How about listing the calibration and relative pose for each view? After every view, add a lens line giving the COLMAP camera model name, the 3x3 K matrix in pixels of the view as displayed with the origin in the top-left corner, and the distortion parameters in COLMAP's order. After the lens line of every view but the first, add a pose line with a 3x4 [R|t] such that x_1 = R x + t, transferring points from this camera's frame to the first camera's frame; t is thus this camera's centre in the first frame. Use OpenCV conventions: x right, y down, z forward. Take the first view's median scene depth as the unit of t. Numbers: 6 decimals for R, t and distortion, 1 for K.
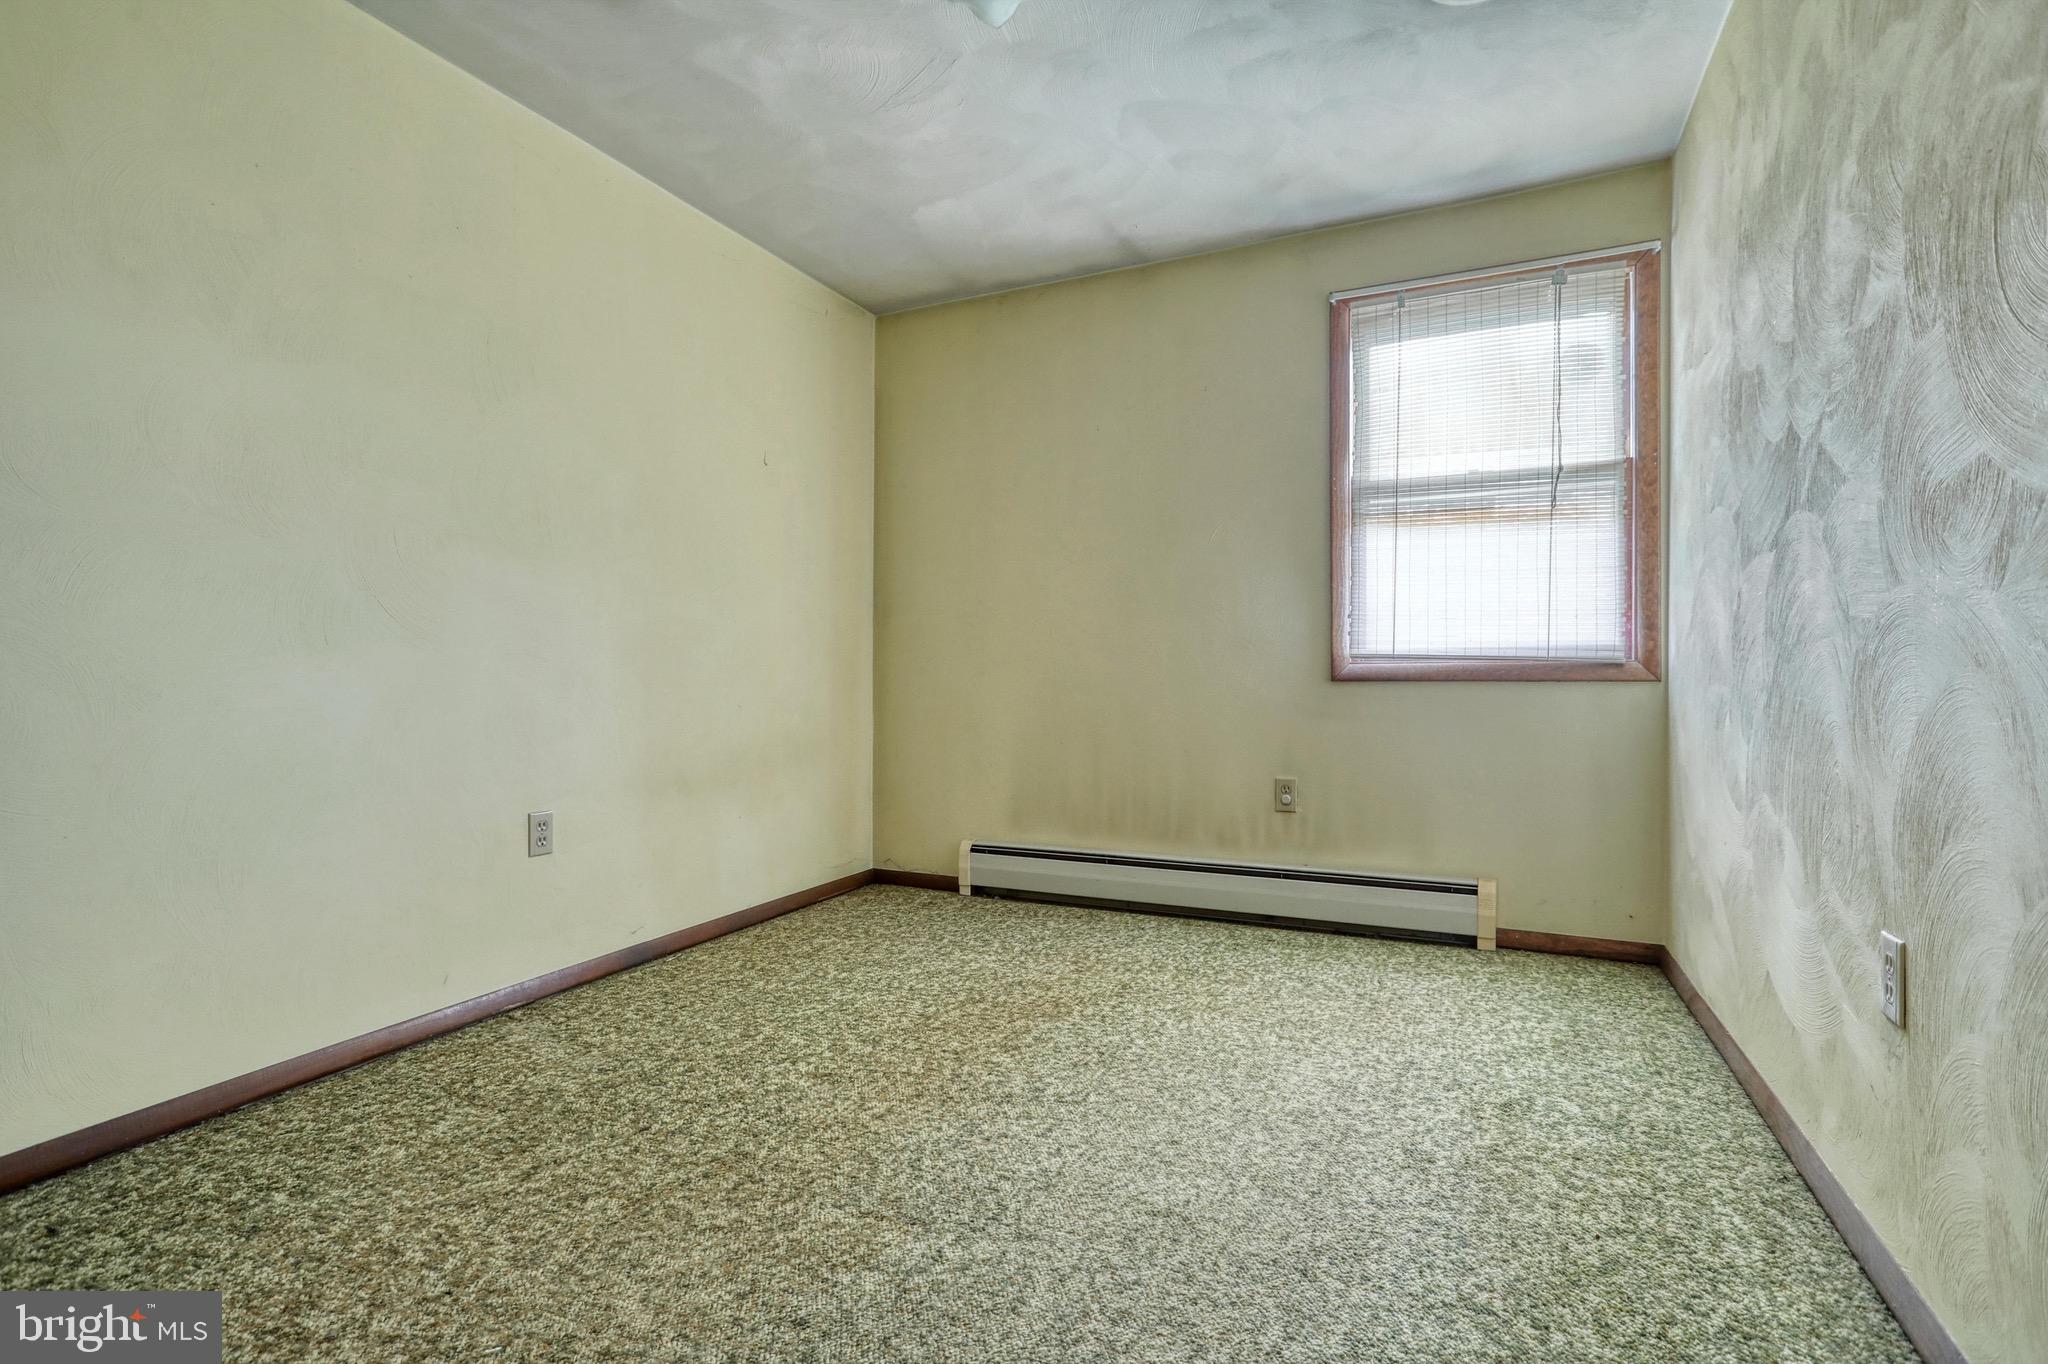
lens RADIAL K [[977.8, 0, 1021.6], [0, 977.8, 670.4], [0, 0, 1]] dist [-0.002783, 0.001642]
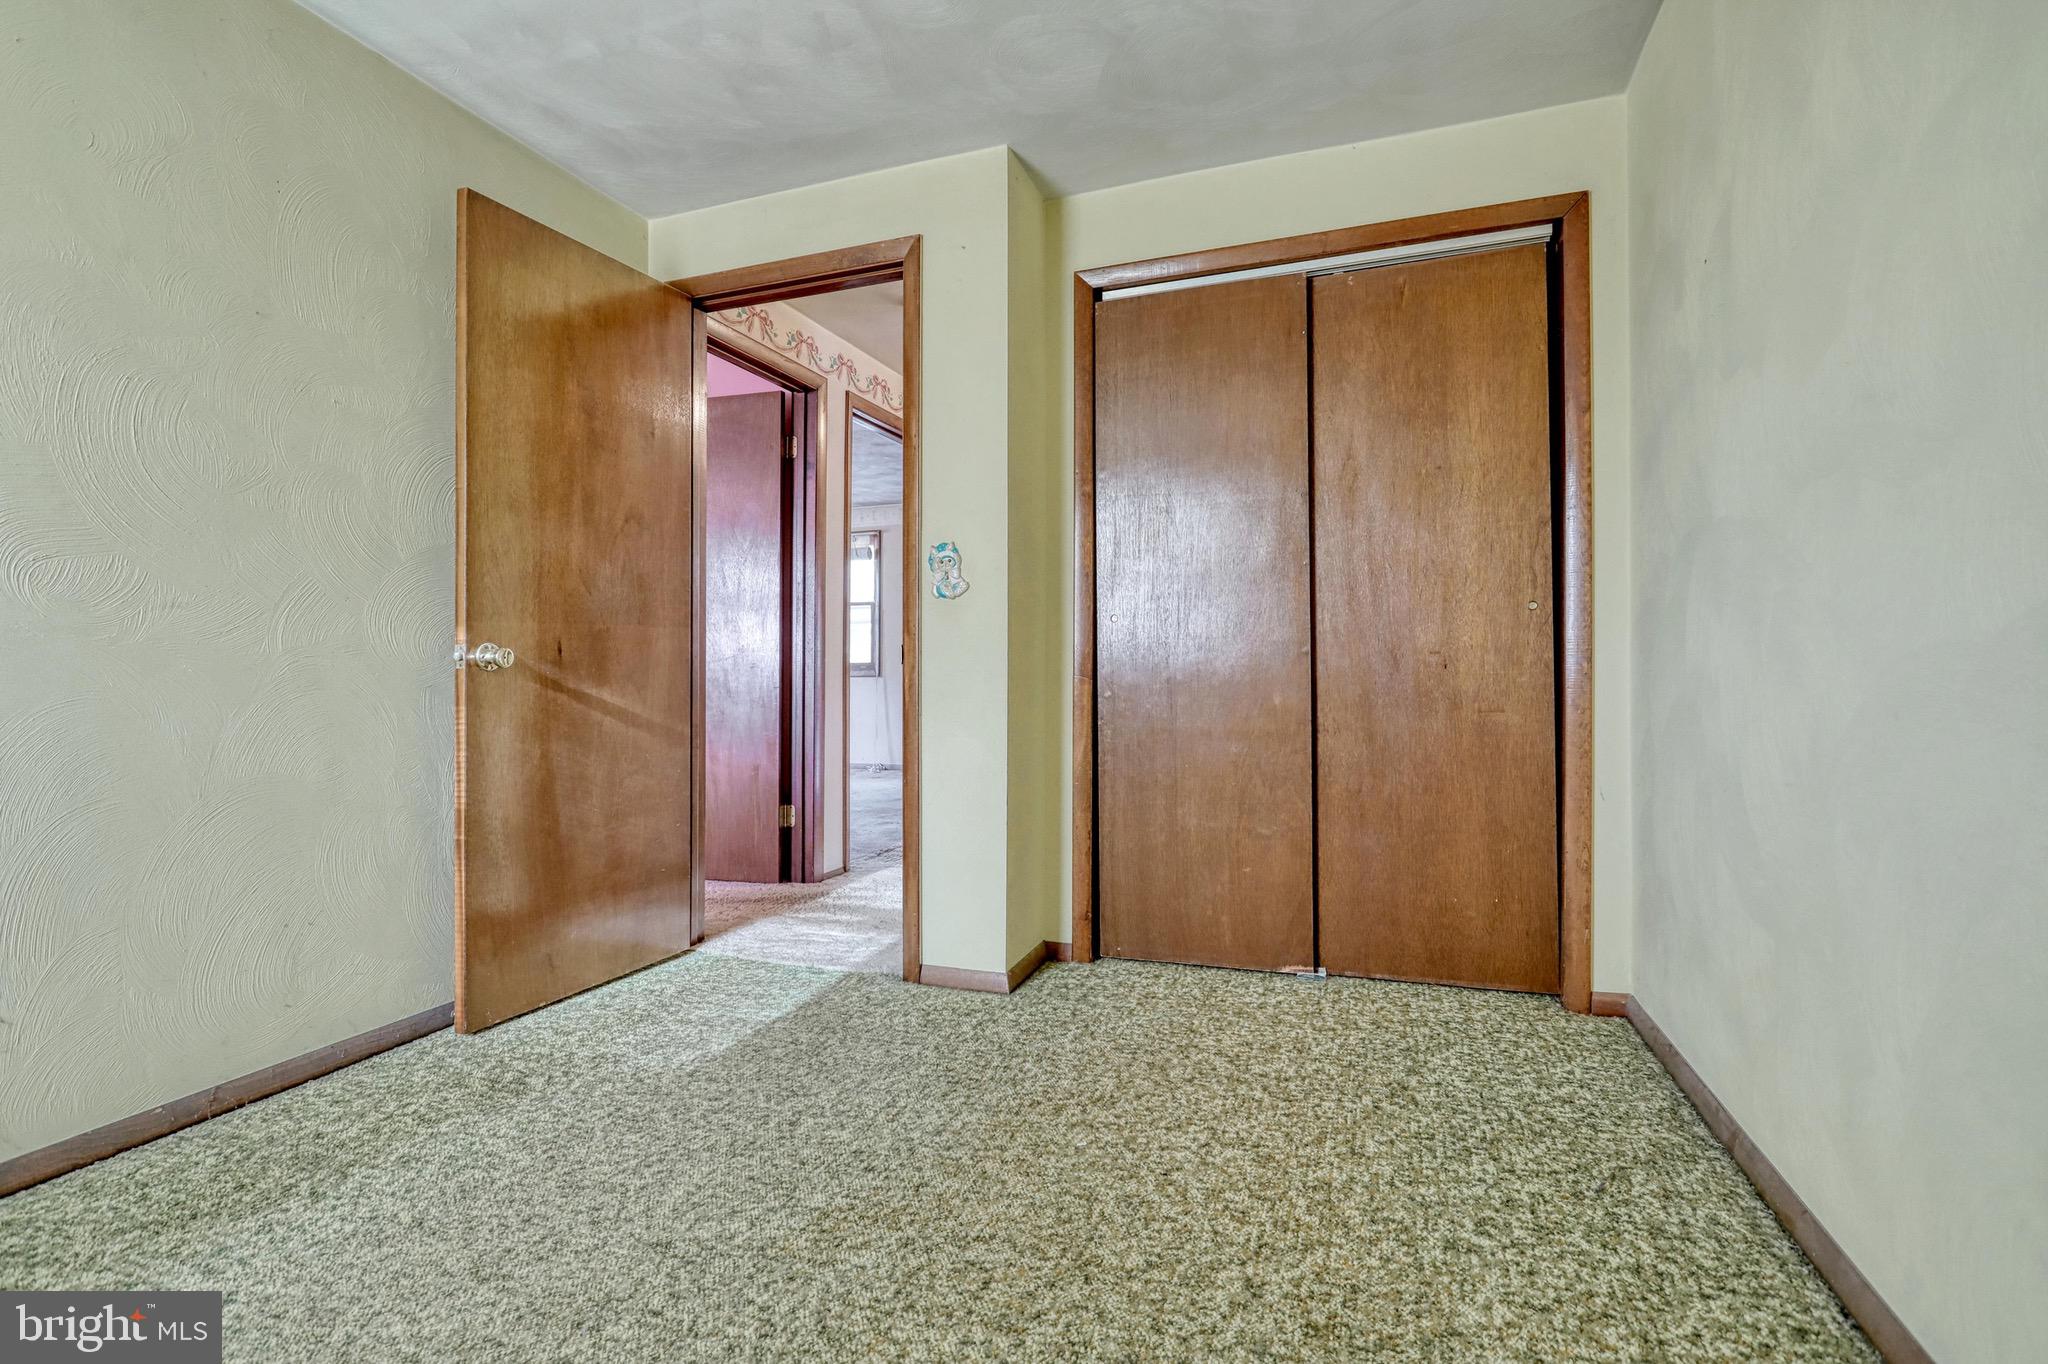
lens RADIAL K [[977.8, 0, 1021.6], [0, 977.8, 670.4], [0, 0, 1]] dist [-0.002783, 0.001642]
pose [[-0.995755, 0.014437, -0.090903, -0.262694], [0.014849, 0.999882, -0.003859, 0.003890], [0.090837, -0.005193, -0.995852, 1.909764]]
